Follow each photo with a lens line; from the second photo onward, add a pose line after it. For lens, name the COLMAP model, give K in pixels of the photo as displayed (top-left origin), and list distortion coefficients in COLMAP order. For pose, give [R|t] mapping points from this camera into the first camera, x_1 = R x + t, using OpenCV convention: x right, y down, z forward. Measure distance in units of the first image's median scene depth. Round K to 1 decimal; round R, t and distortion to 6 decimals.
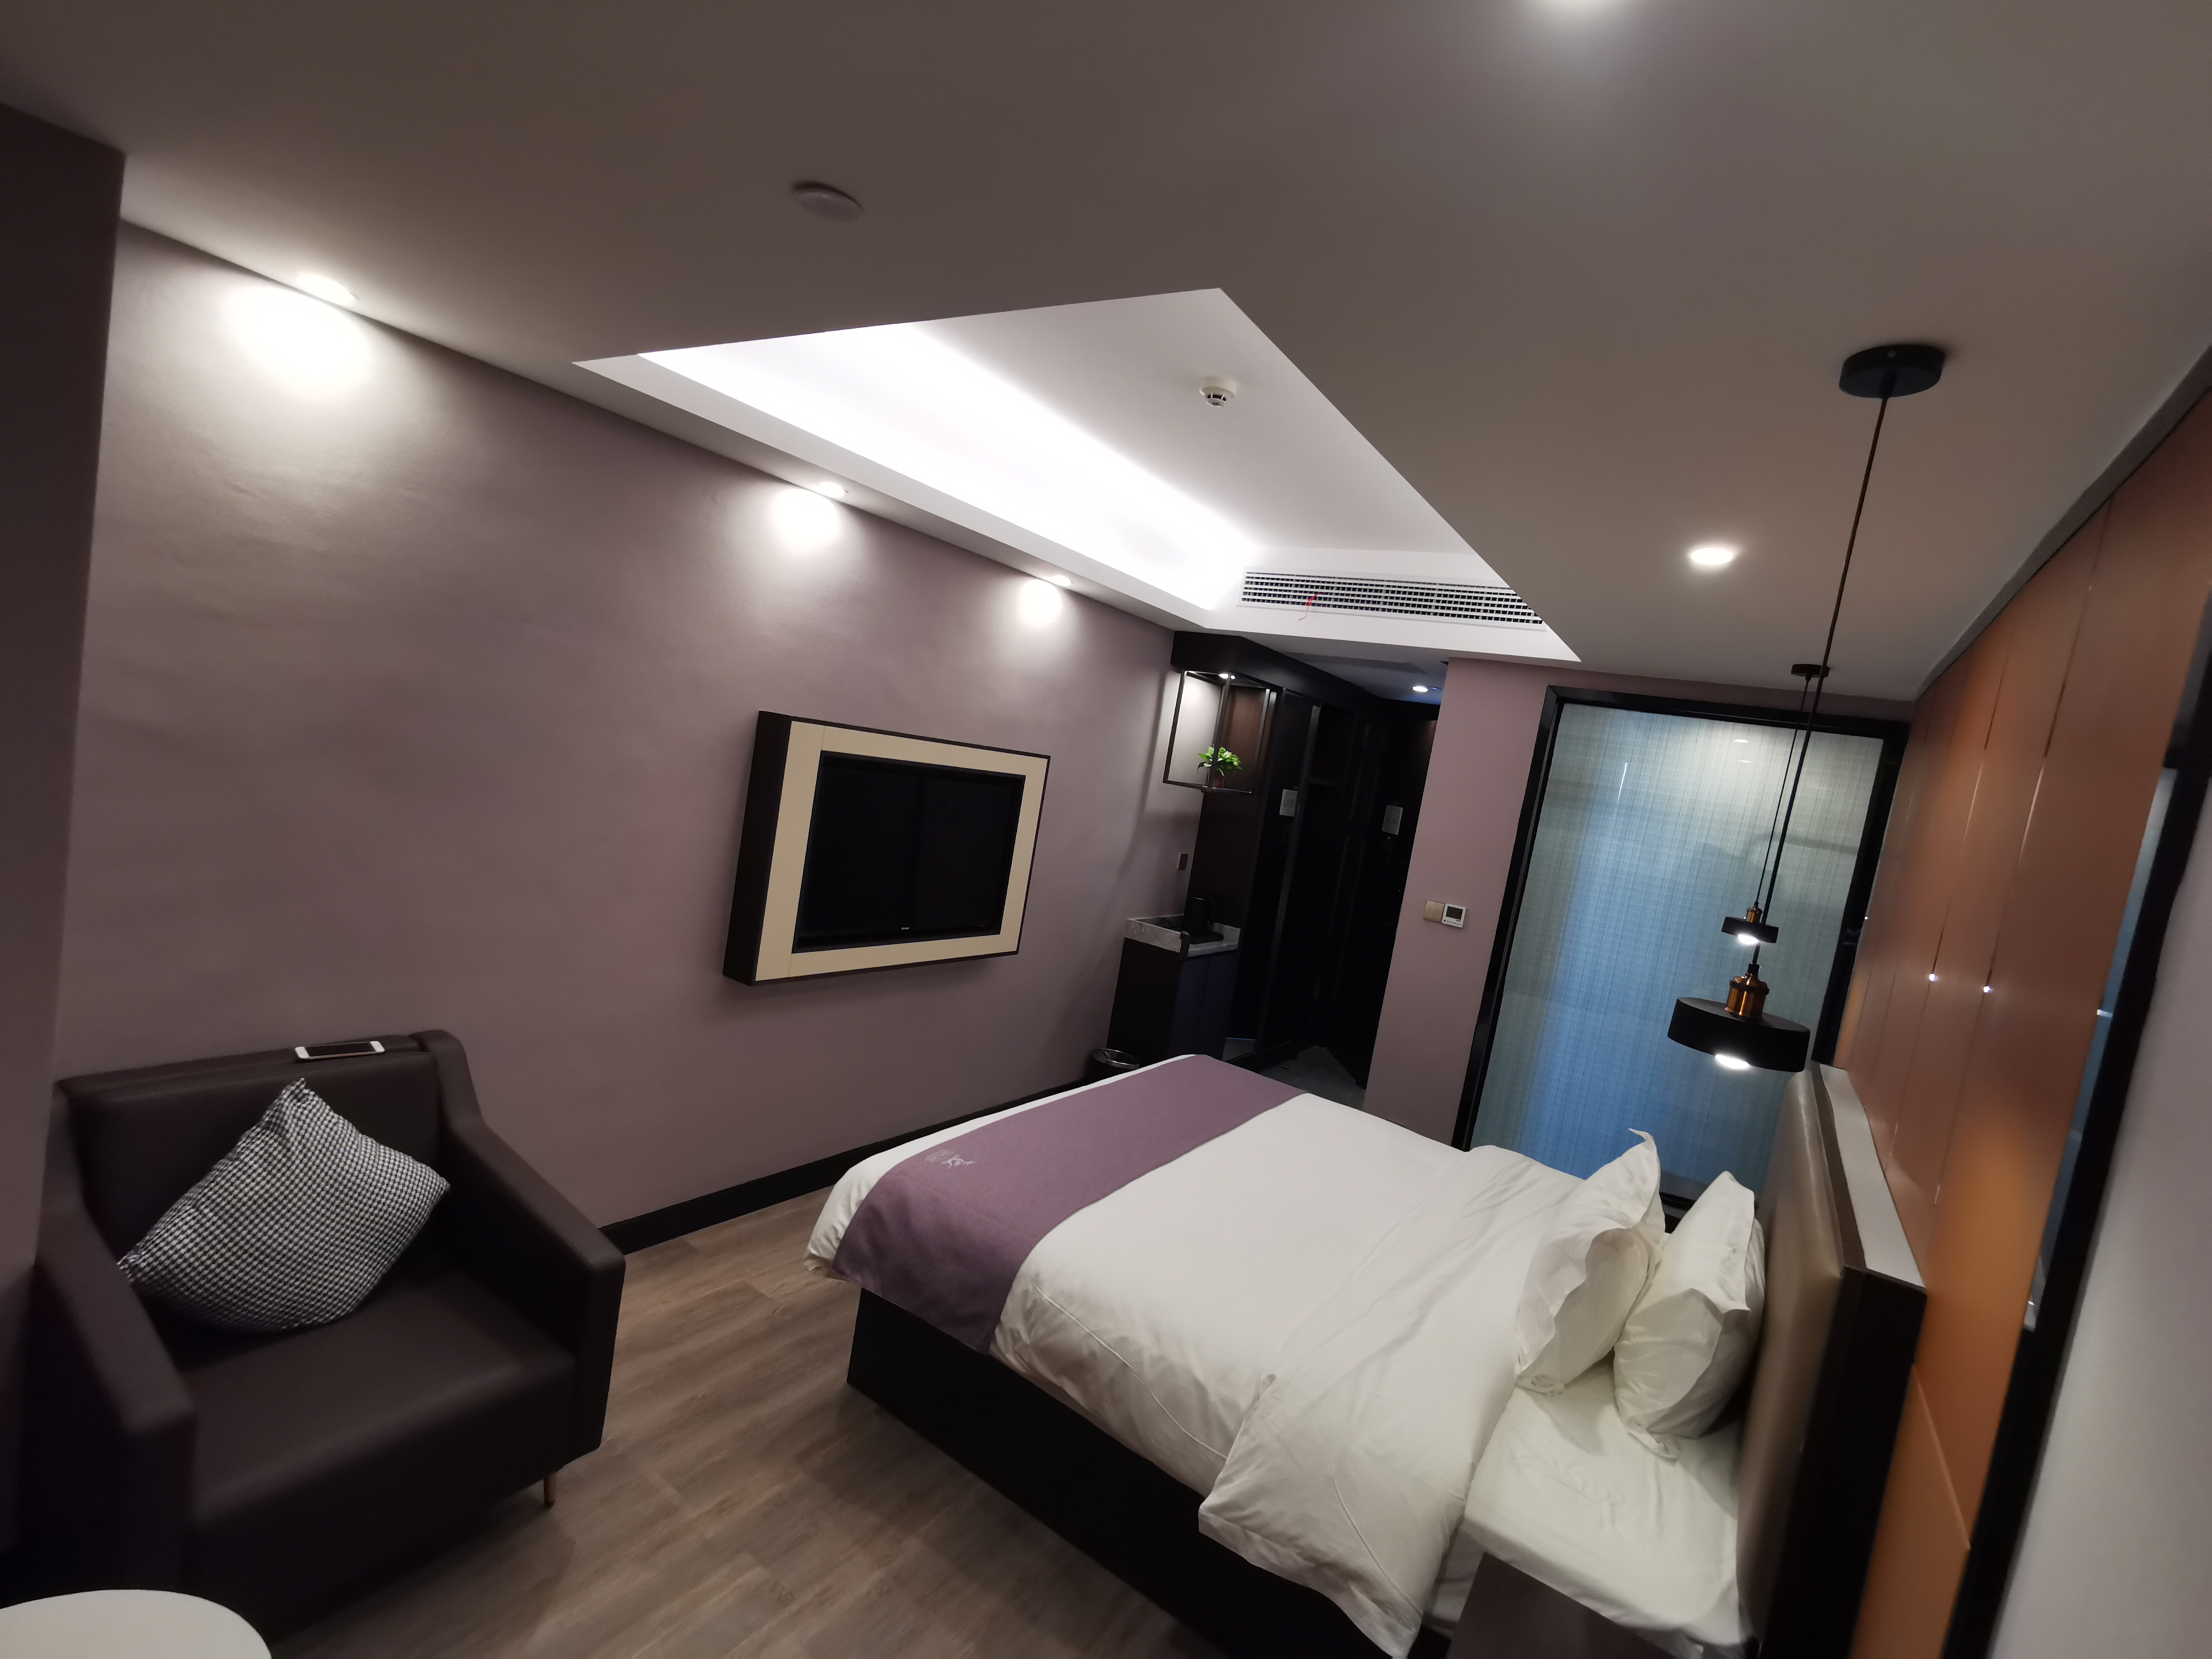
lens RADIAL K [[1020.4, 0, 1106.0], [0, 1020.4, 834.8], [0, 0, 1]] dist [-0.002263, 0.001723]
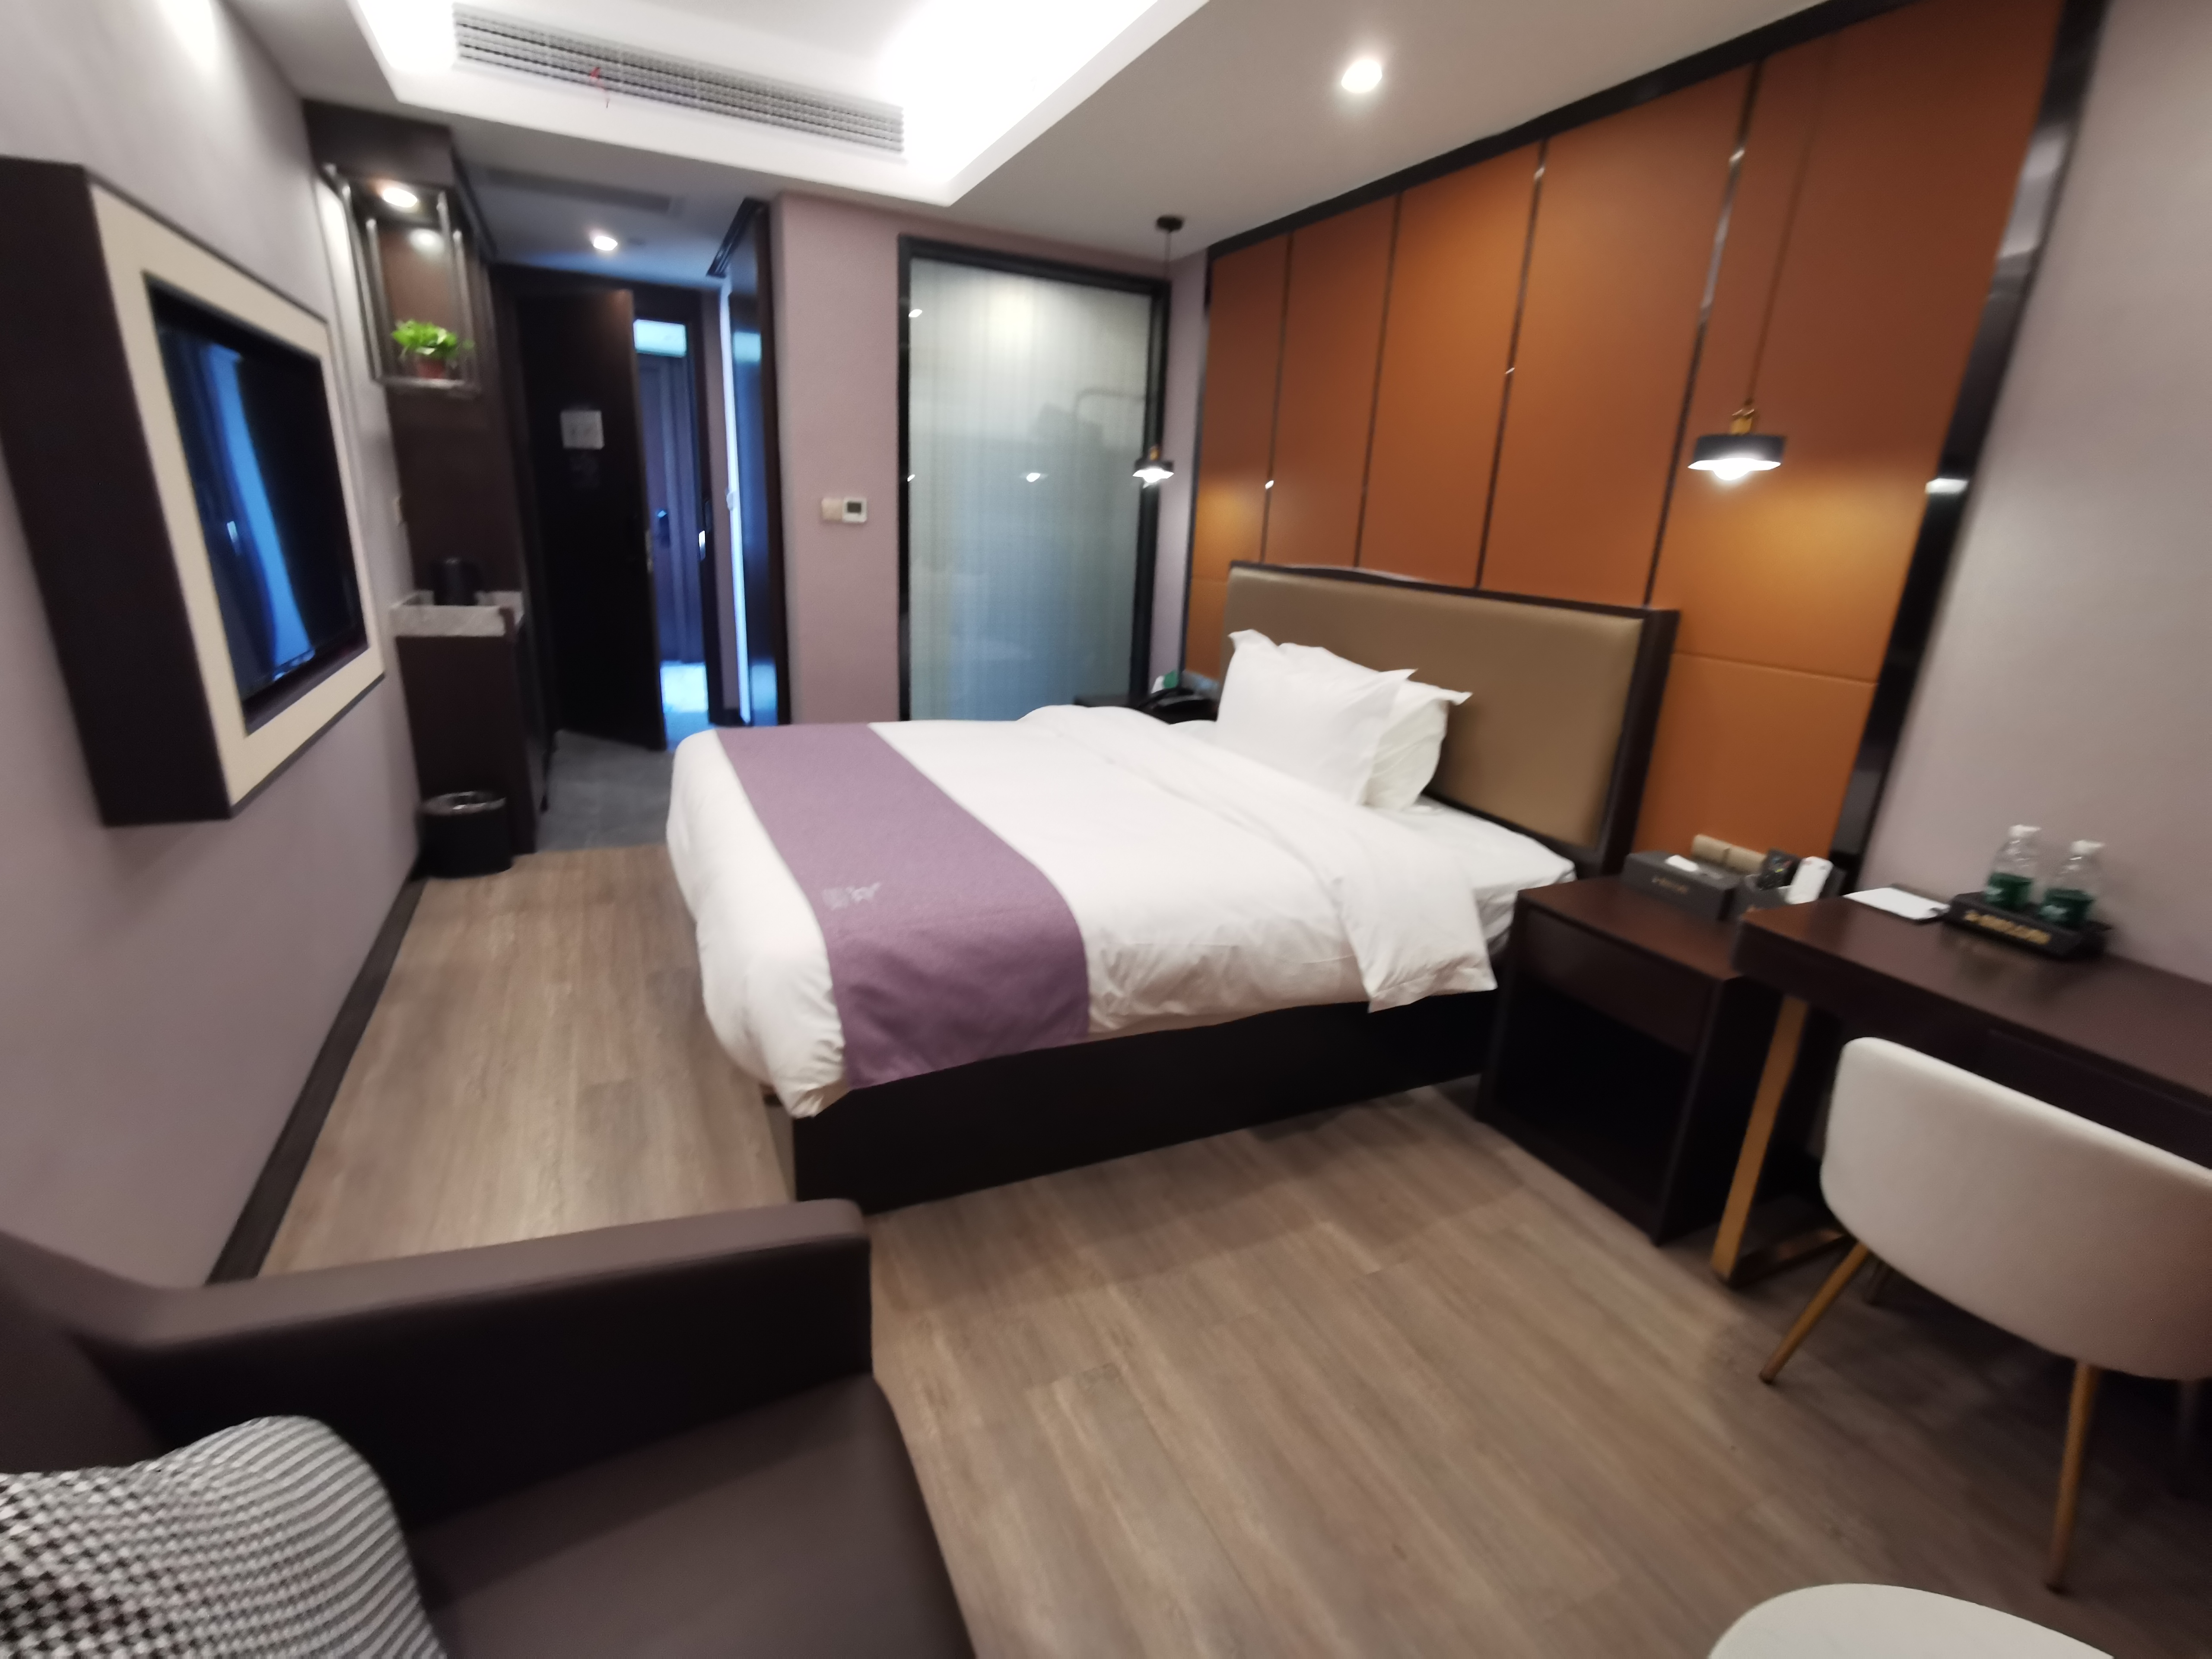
lens RADIAL K [[1020.4, 0, 1111.0], [0, 1020.4, 834.9], [0, 0, 1]] dist [-0.002263, 0.001723]
pose [[0.511930, -0.388861, 0.765973, -0.705870], [0.103481, 0.913098, 0.394392, 0.012084], [-0.852772, -0.122637, 0.507681, 0.562846]]
